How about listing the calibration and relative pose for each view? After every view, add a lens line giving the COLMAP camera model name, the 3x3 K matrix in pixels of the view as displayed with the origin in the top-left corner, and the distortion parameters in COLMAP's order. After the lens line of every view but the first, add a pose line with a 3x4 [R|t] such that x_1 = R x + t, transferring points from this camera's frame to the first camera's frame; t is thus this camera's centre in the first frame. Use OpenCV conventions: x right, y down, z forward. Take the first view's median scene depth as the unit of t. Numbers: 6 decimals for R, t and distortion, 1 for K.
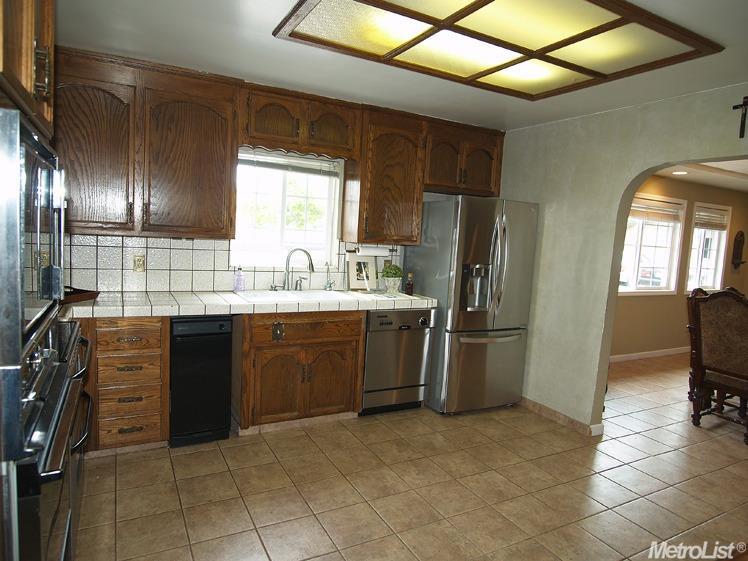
lens RADIAL K [[472.9, 0, 365.6], [0, 472.9, 282.8], [0, 0, 1]] dist [-0.016084, -0.002566]
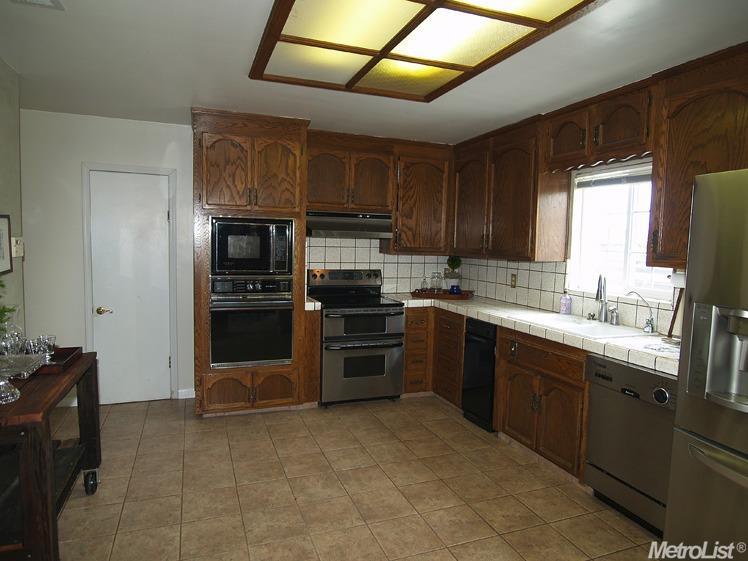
lens RADIAL K [[472.9, 0, 369.0], [0, 472.9, 277.7], [0, 0, 1]] dist [-0.016084, -0.002566]
pose [[-0.119196, 0.018784, -0.992693, 0.845975], [-0.134690, 0.990273, 0.034911, -0.041360], [0.983692, 0.137867, -0.115507, 0.766167]]
